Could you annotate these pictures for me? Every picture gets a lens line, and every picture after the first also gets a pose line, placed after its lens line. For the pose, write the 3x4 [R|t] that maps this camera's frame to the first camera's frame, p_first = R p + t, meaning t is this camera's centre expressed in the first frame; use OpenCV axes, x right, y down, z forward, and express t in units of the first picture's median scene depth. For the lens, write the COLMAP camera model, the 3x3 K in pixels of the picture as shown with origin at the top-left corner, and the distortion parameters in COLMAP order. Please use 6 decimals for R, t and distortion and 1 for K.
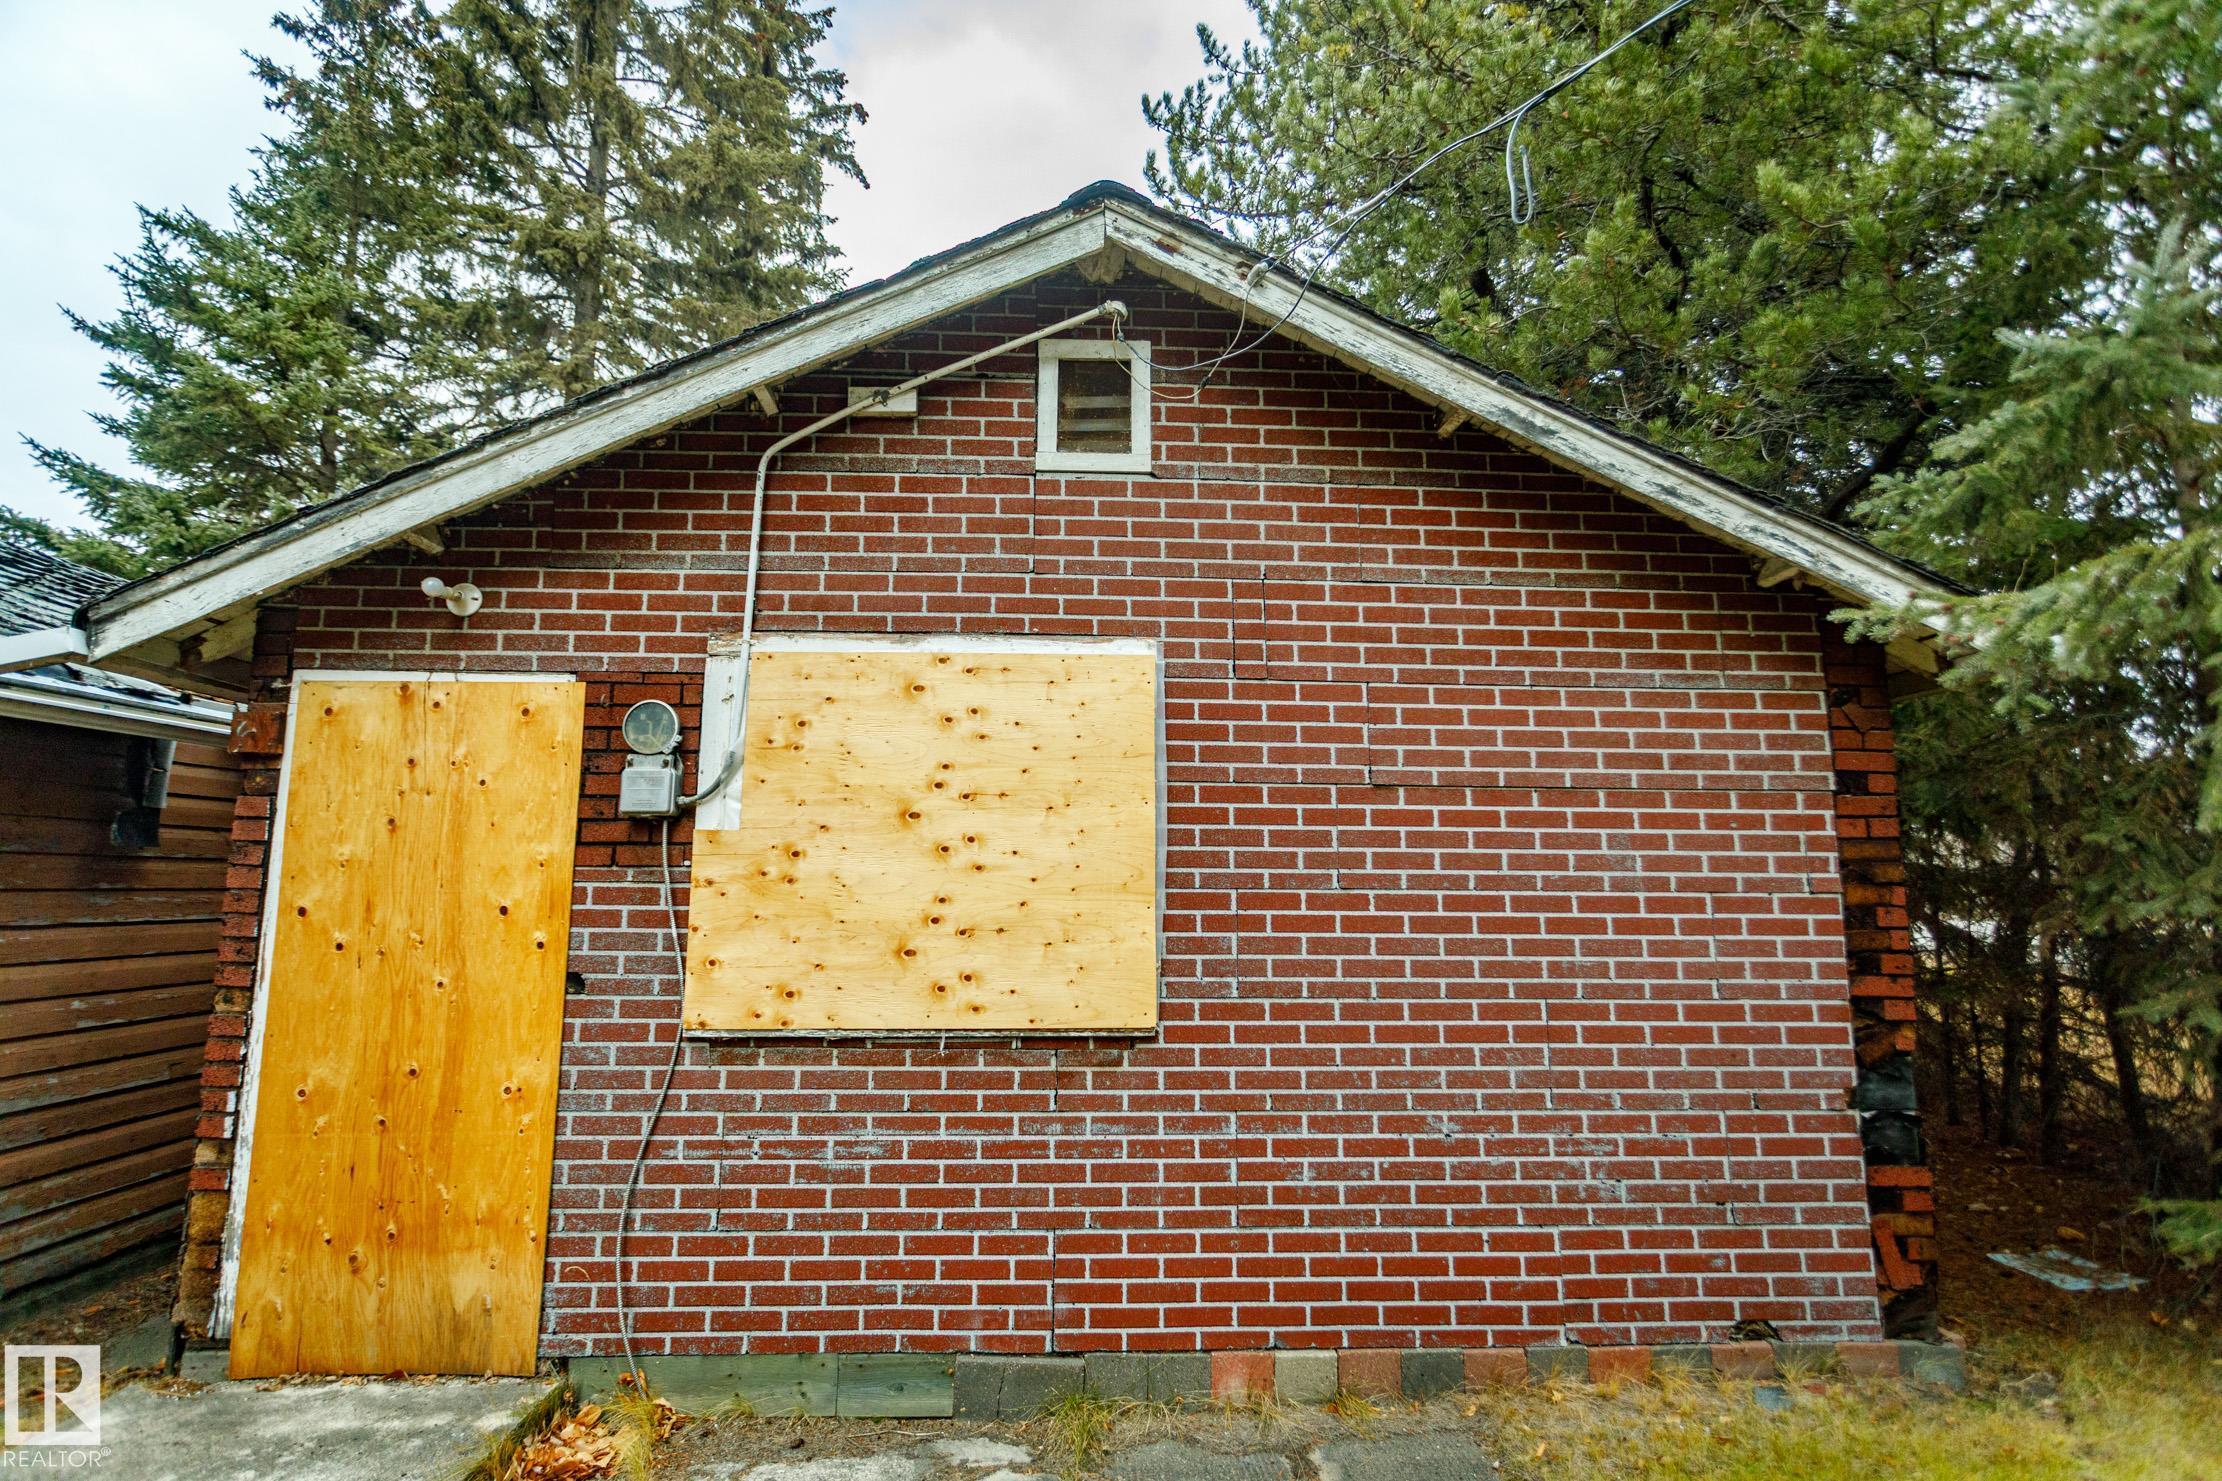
lens RADIAL K [[1038.0, 0, 1108.5], [0, 1038.0, 753.5], [0, 0, 1]] dist [0.006380, -0.000161]
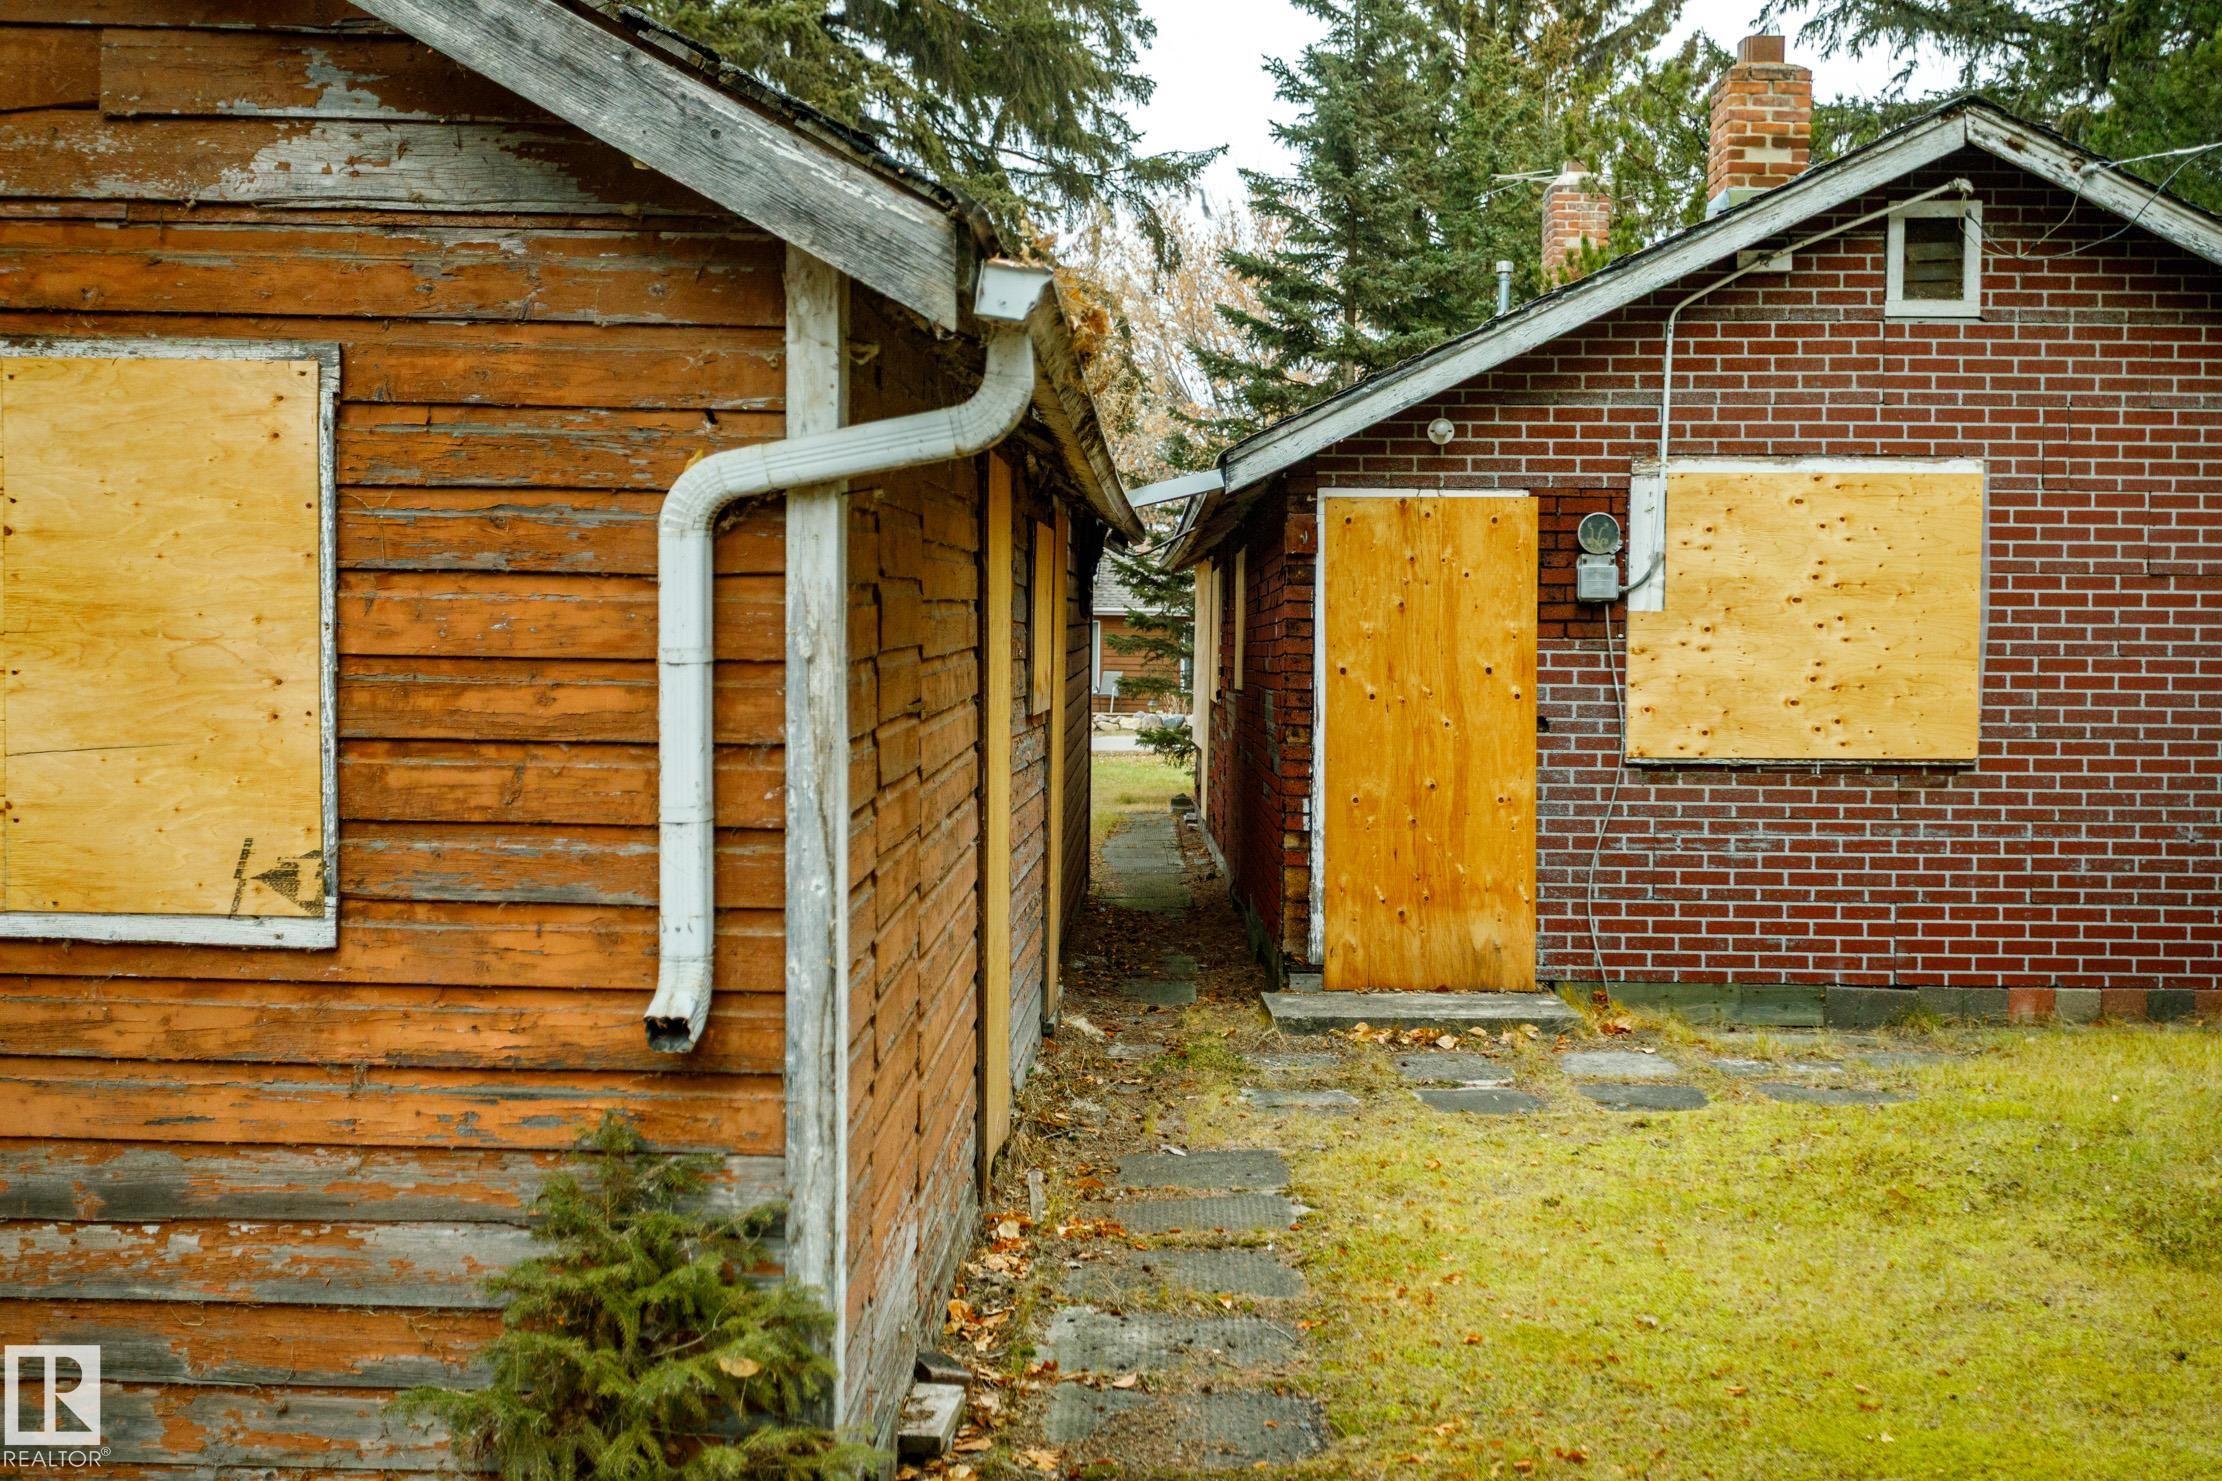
lens RADIAL K [[2434.2, 0, 1114.9], [0, 2434.2, 755.0], [0, 0, 1]] dist [0.017974, 0.000000]
pose [[0.999288, 0.003824, -0.037528, -0.935377], [0.002852, 0.984342, 0.176247, -0.294574], [0.037614, -0.176229, 0.983630, -2.108139]]
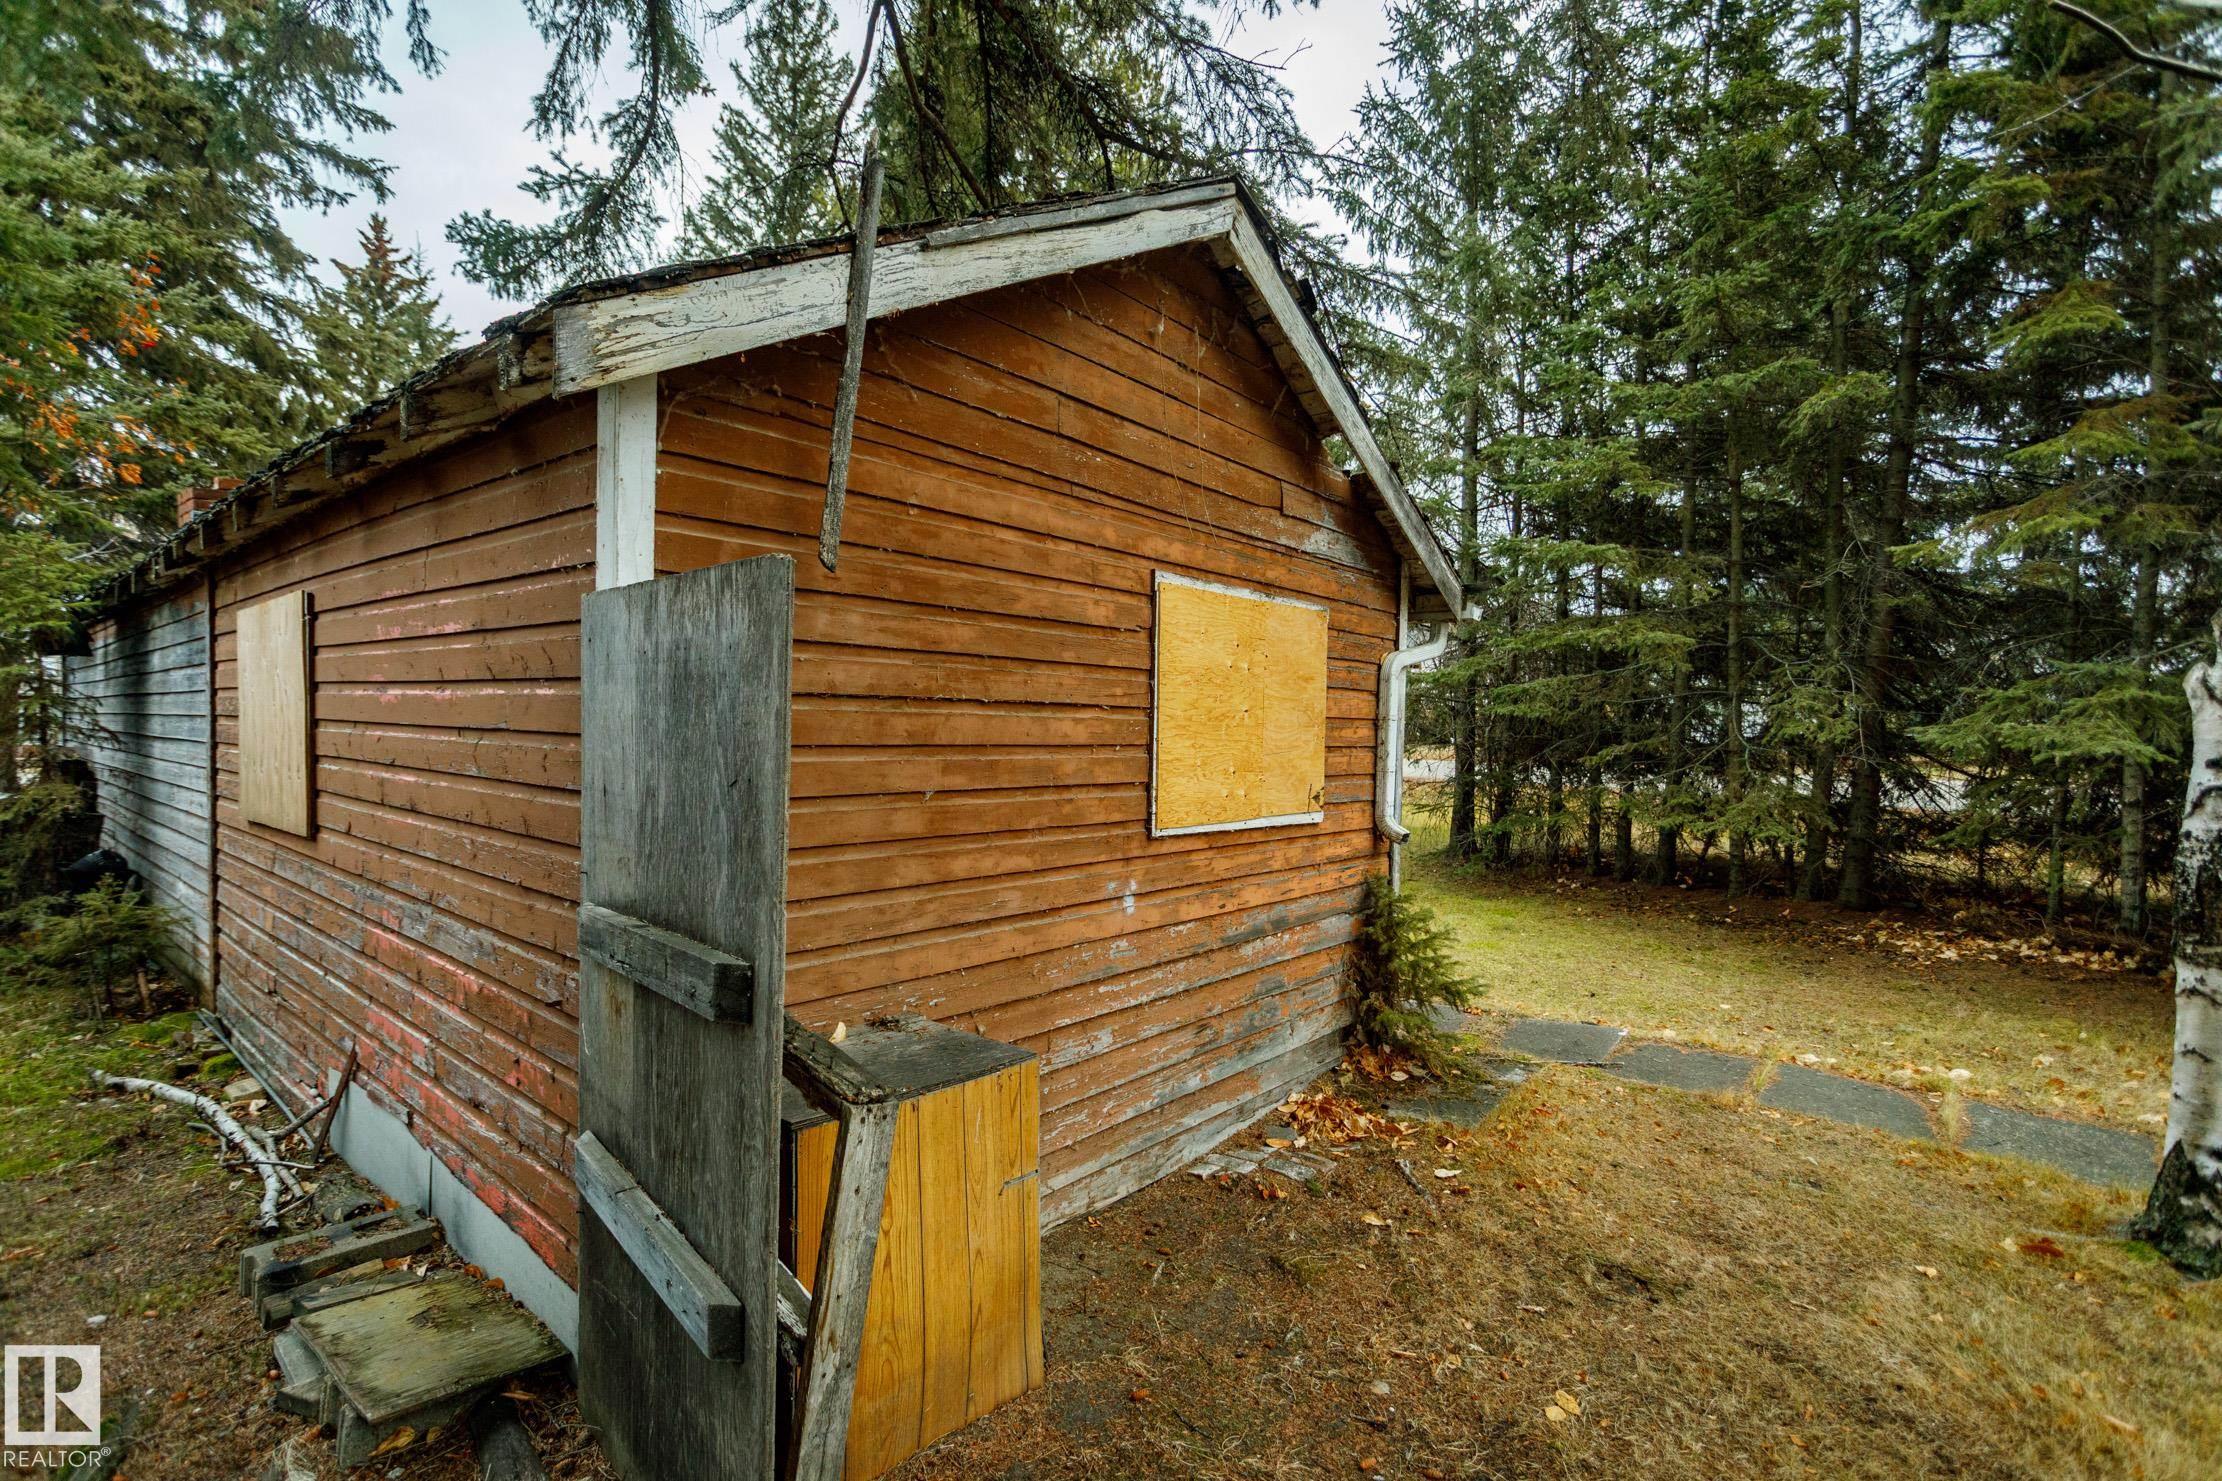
lens RADIAL K [[1038.0, 0, 1103.5], [0, 1038.0, 747.9], [0, 0, 1]] dist [0.006380, -0.000161]
pose [[0.668103, -0.015040, 0.743917, -2.483201], [-0.103037, 0.988293, 0.112517, -0.227125], [-0.736900, -0.151824, 0.658732, -1.699201]]
